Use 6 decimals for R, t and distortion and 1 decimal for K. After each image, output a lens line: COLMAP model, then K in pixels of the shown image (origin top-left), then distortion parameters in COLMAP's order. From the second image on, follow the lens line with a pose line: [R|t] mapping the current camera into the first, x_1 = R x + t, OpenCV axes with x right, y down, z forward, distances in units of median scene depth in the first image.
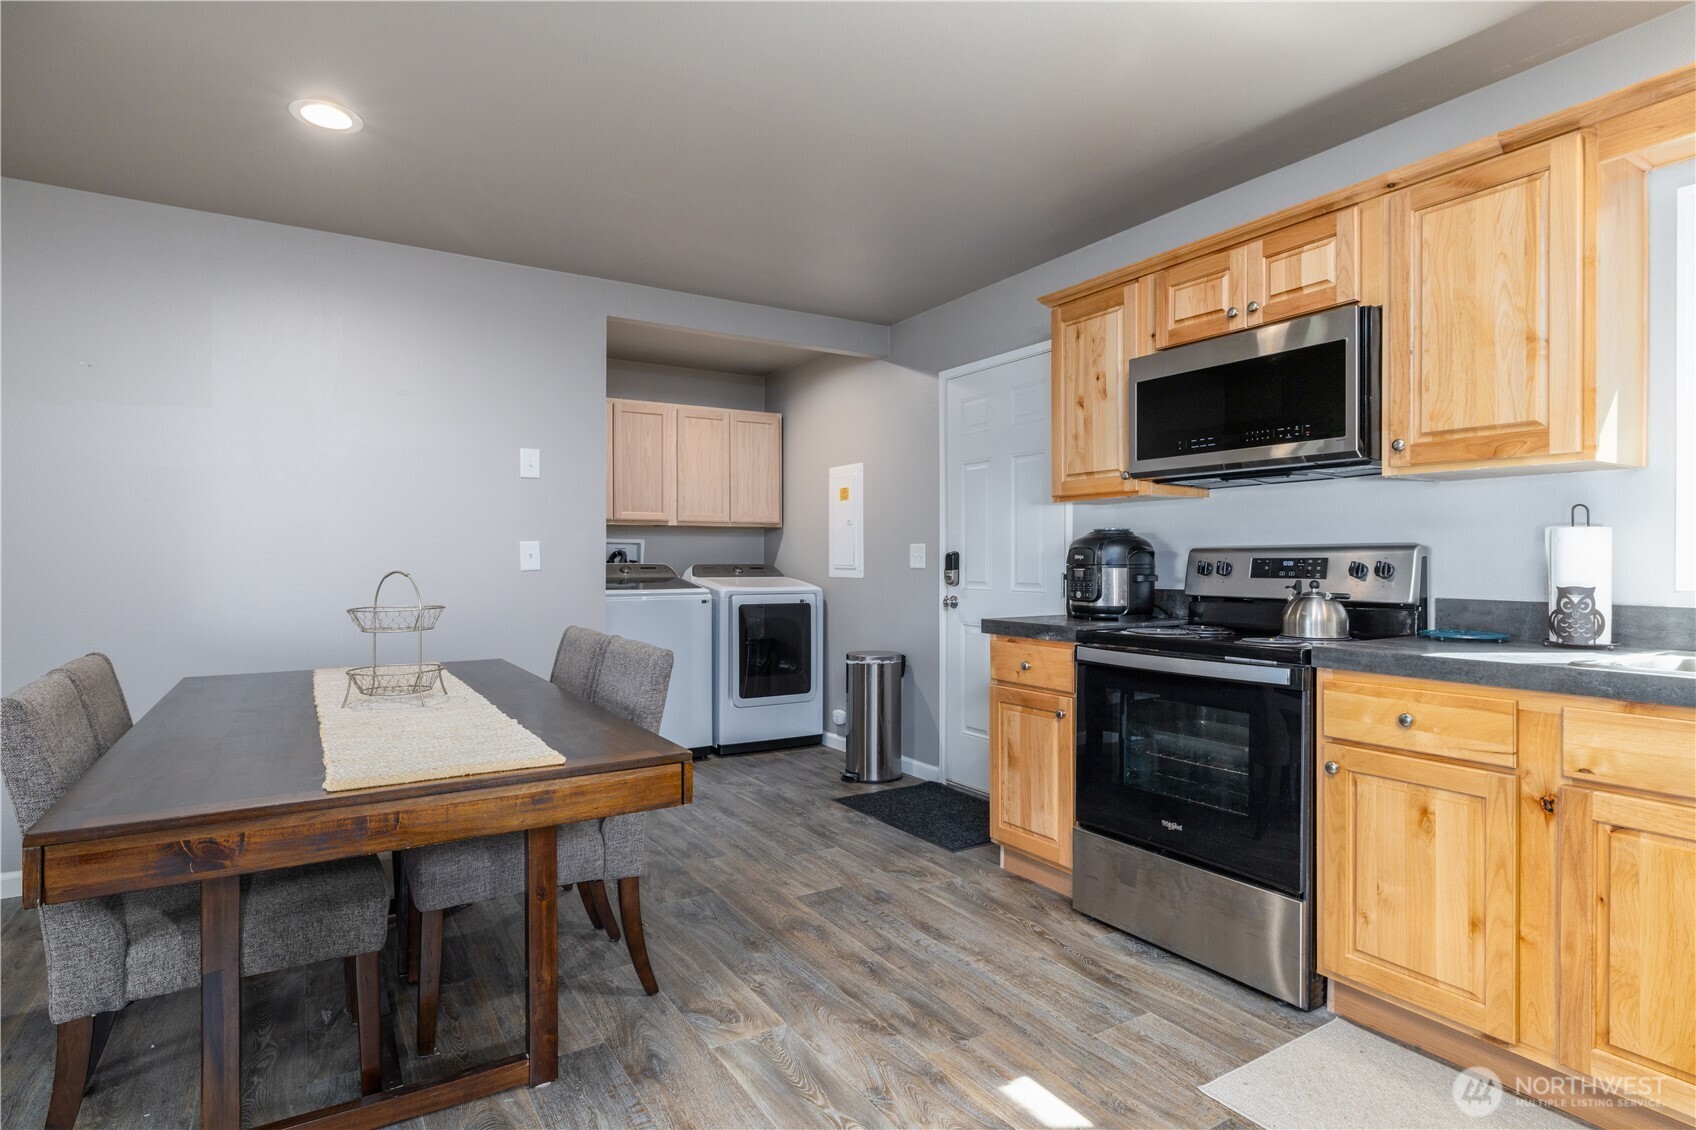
lens RADIAL K [[879.0, 0, 848.0], [0, 879.0, 565.8], [0, 0, 1]] dist [-0.003317, -0.000065]
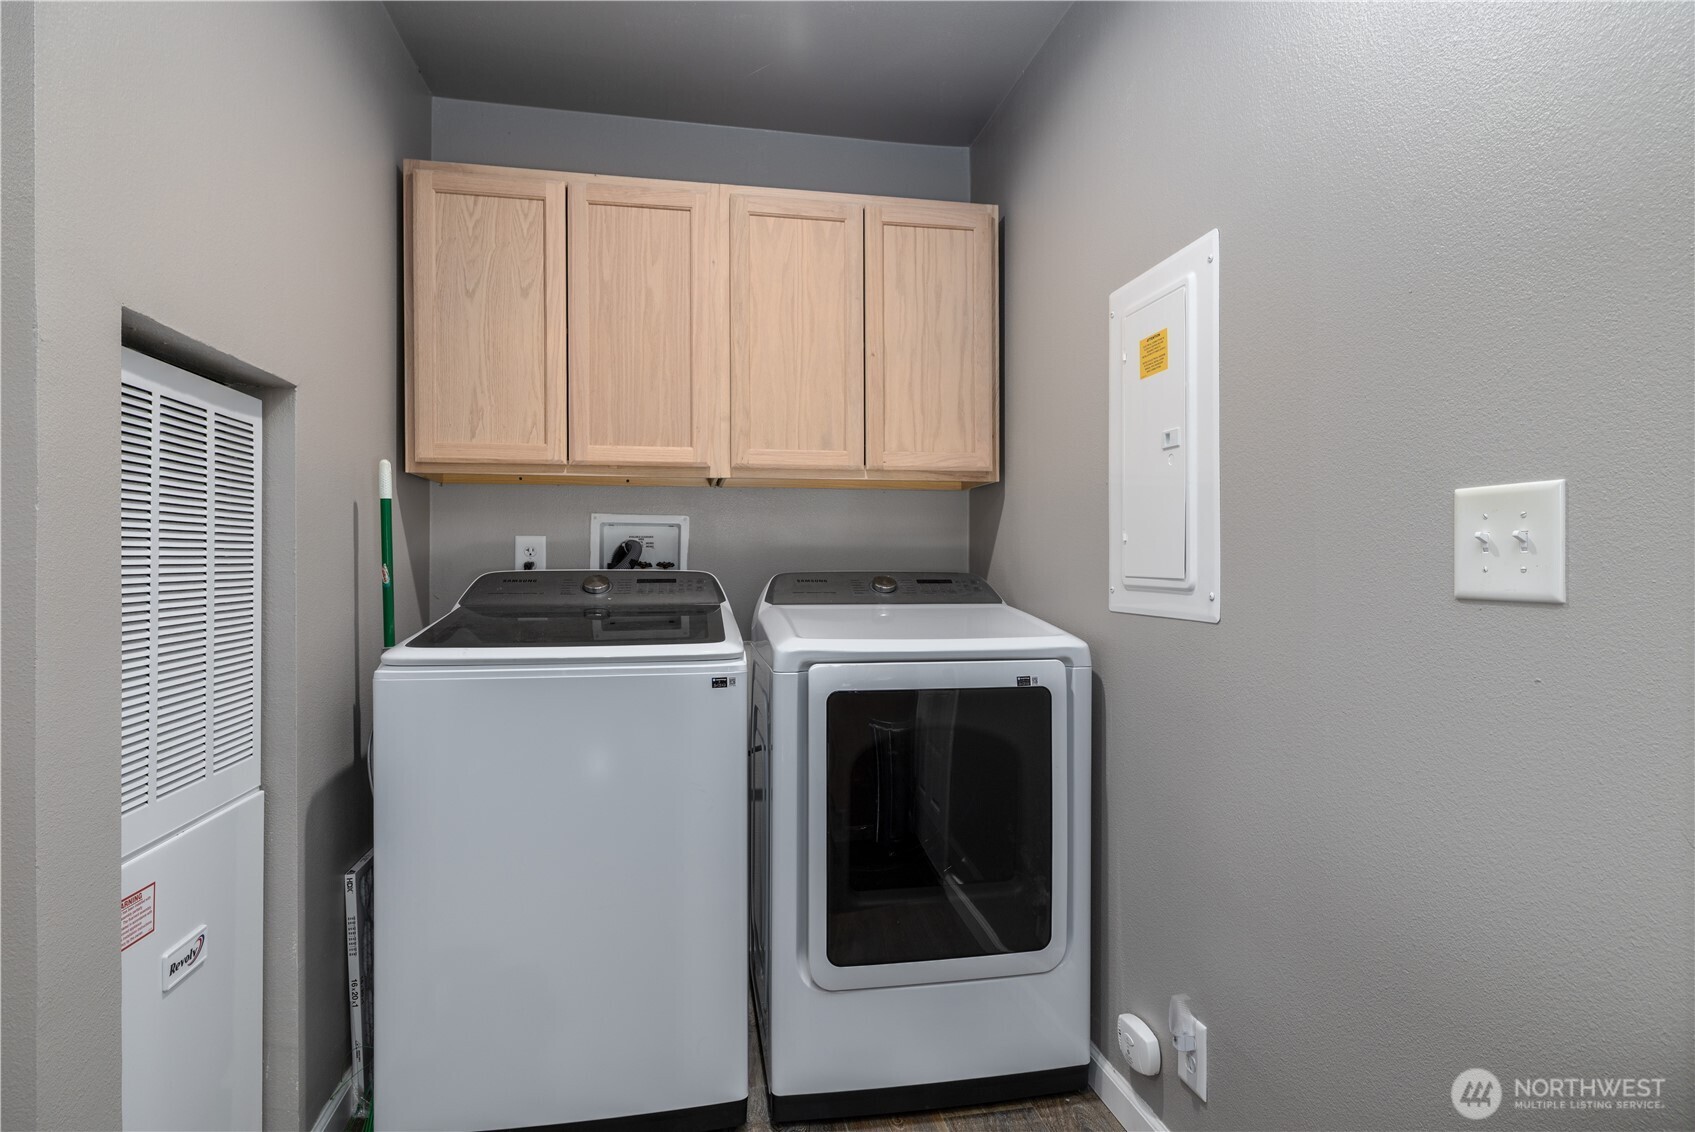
lens RADIAL K [[878.5, 0, 856.4], [0, 878.5, 562.3], [0, 0, 1]] dist [-0.003317, -0.000065]
pose [[0.938240, -0.000404, -0.345984, 0.004479], [-0.000987, 0.999992, -0.003844, -0.004347], [0.345983, 0.003948, 0.938233, 0.645498]]
